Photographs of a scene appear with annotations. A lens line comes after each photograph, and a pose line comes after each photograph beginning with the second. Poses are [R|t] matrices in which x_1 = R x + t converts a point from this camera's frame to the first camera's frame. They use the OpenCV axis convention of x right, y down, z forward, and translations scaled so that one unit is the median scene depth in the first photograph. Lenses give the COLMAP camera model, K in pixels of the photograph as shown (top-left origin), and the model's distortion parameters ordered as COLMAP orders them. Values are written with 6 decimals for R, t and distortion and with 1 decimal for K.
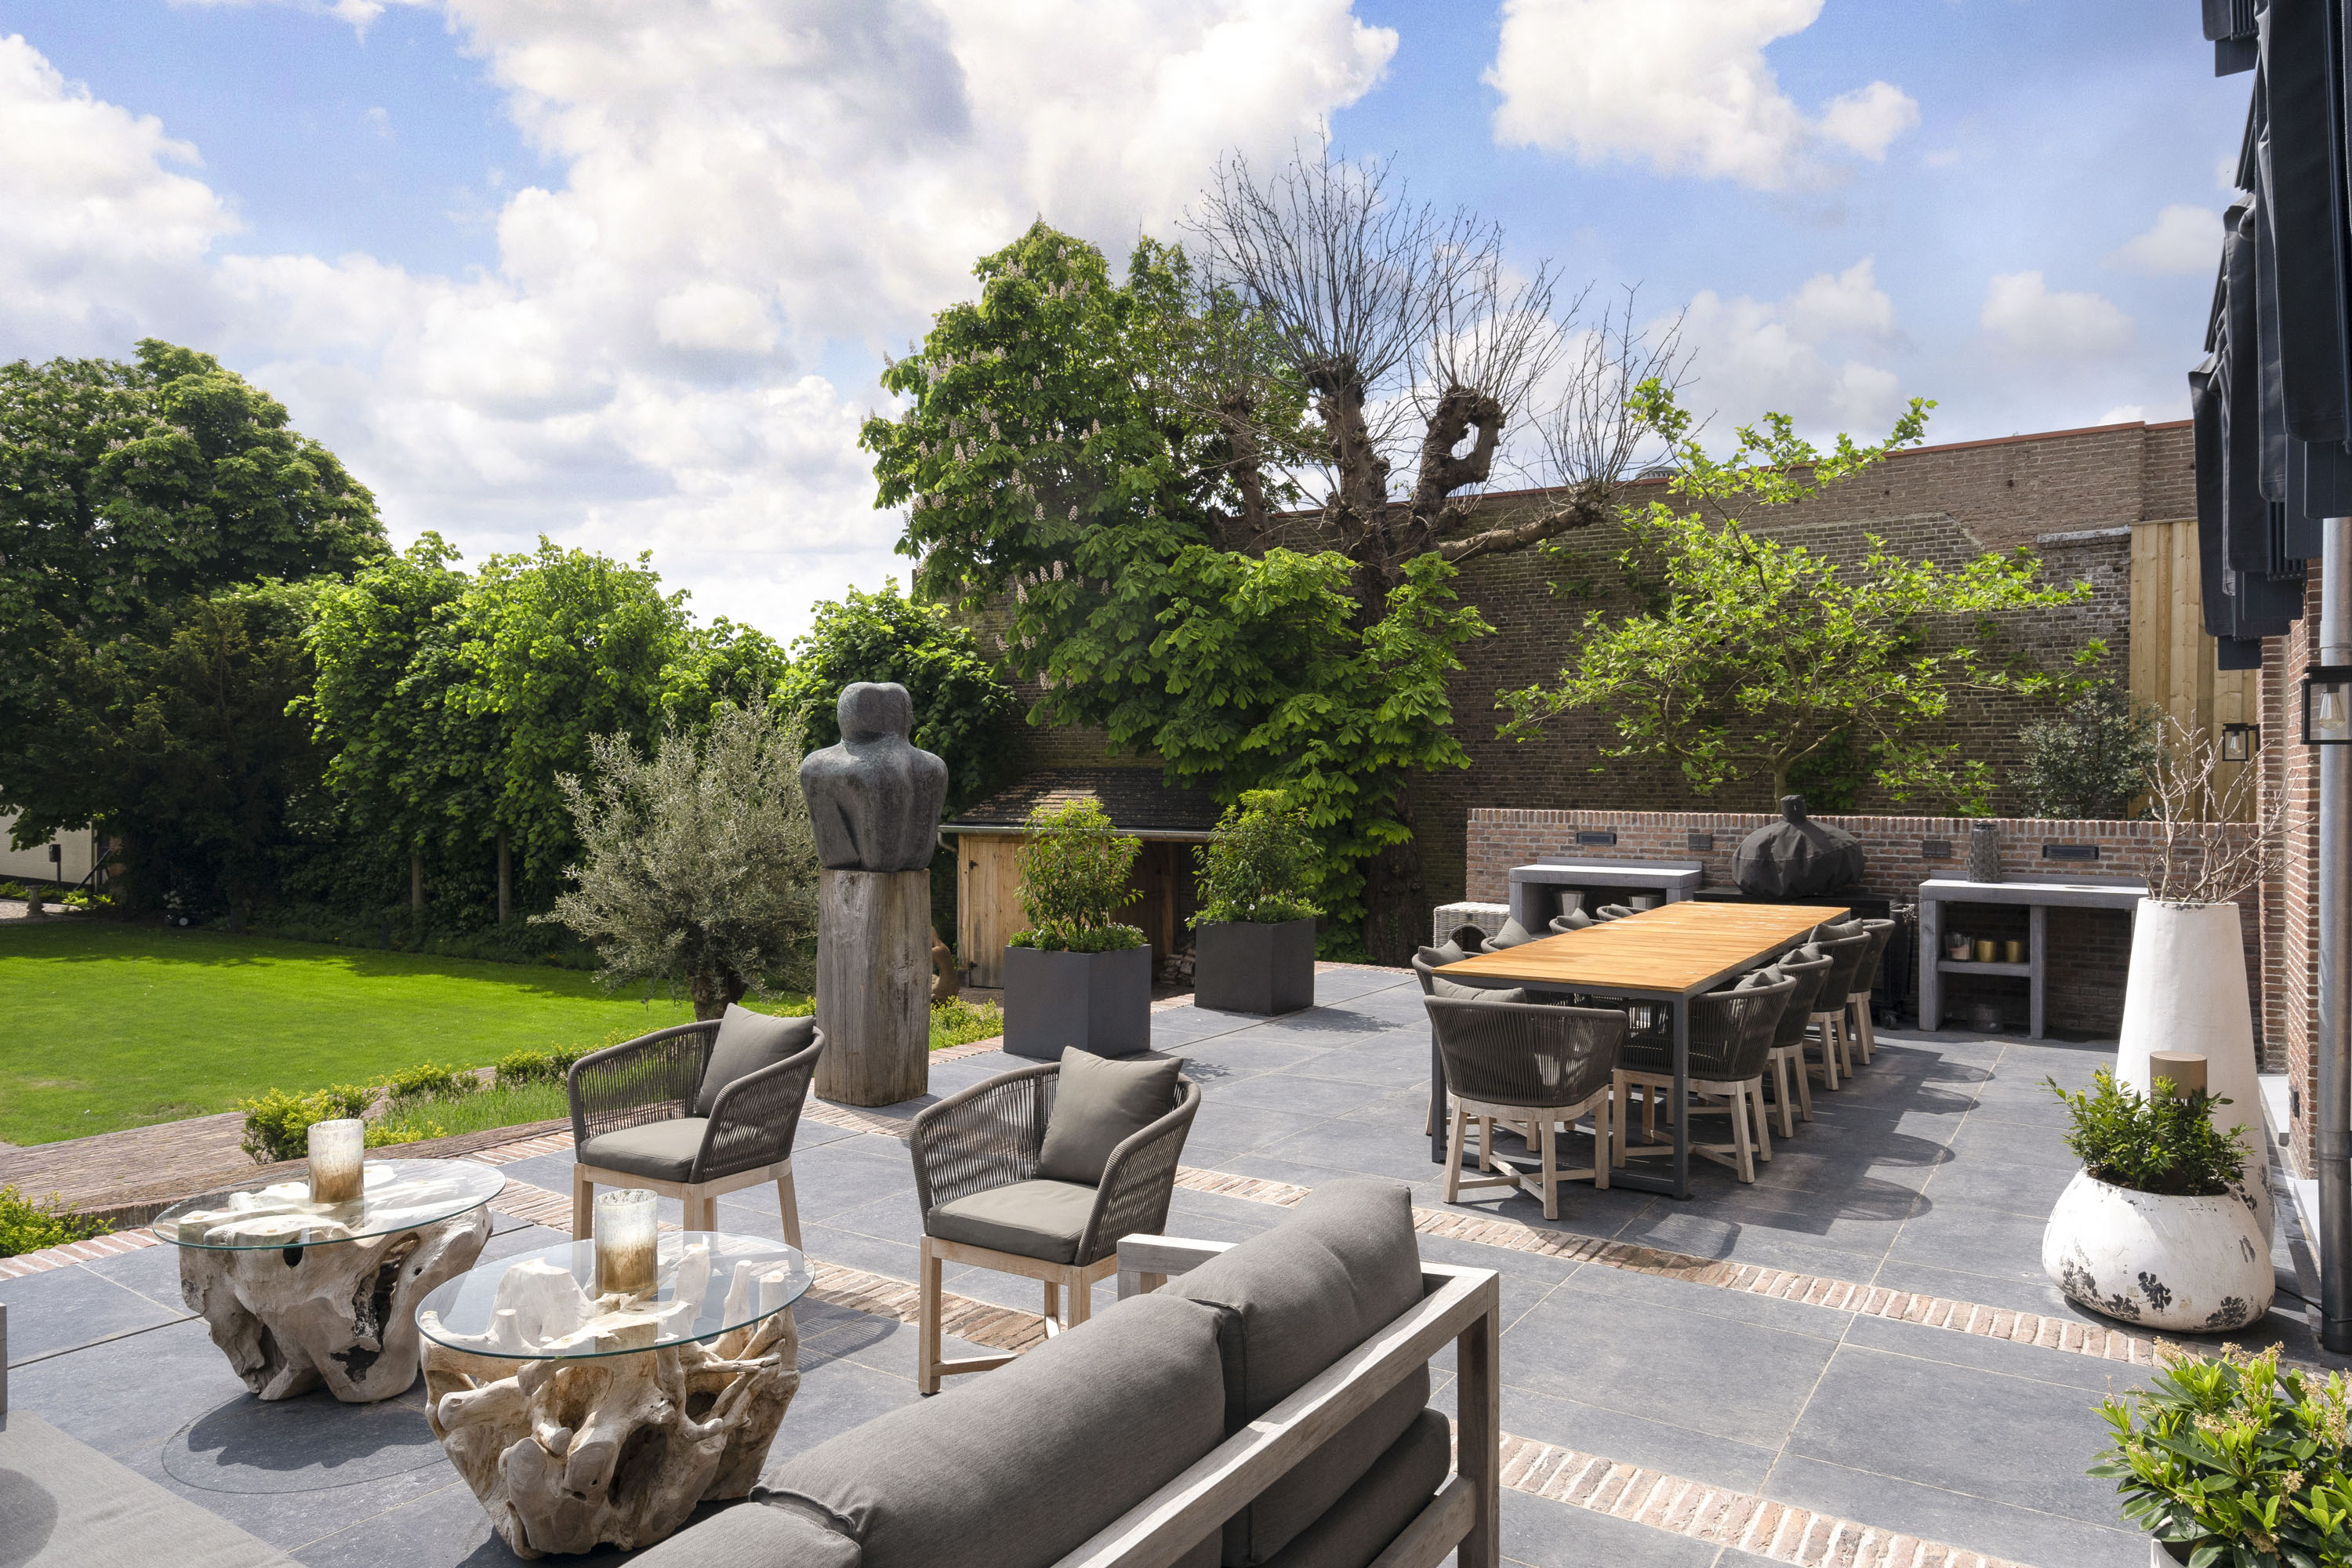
lens RADIAL K [[1563.2, 0, 1175.1], [0, 1563.2, 774.3], [0, 0, 1]] dist [0.009210, 0.002649]
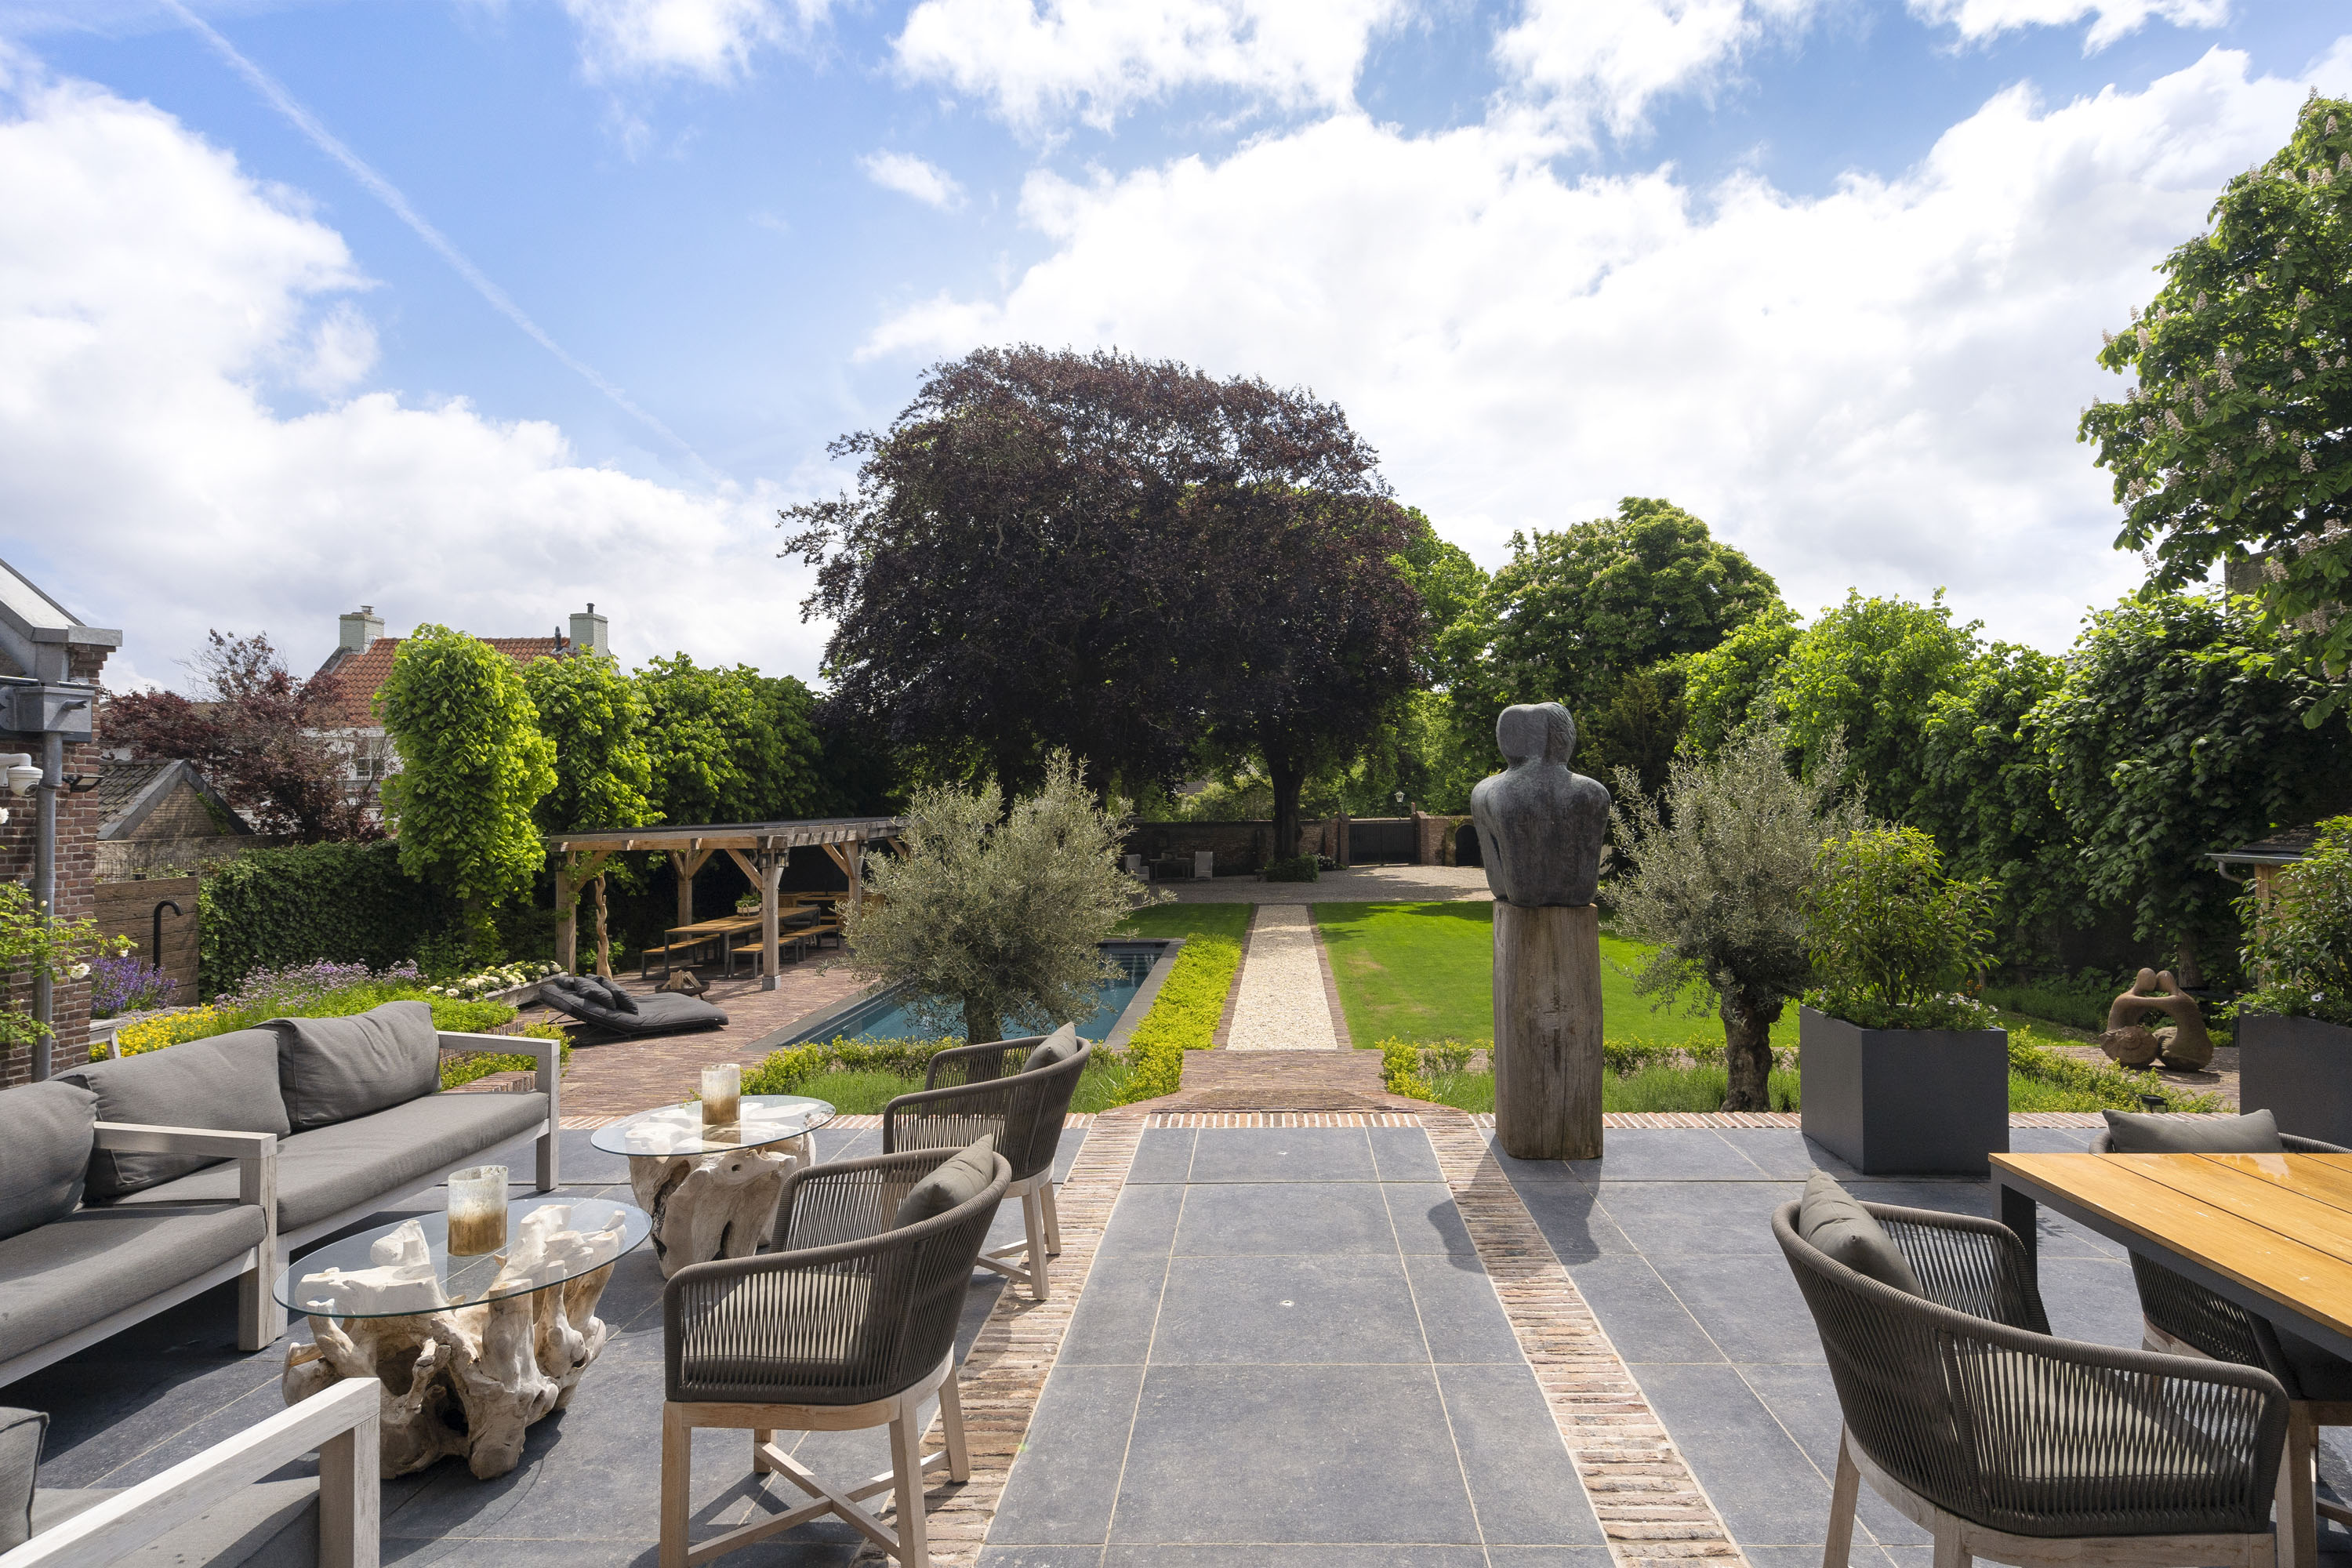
lens RADIAL K [[1188.1, 0, 1193.2], [0, 1188.1, 778.7], [0, 0, 1]] dist [0.004168, 0.001420]
pose [[0.508902, -0.025394, -0.860450, 0.108146], [0.011528, 0.999676, -0.022685, 0.000127], [0.860748, 0.001625, 0.509030, 0.156092]]
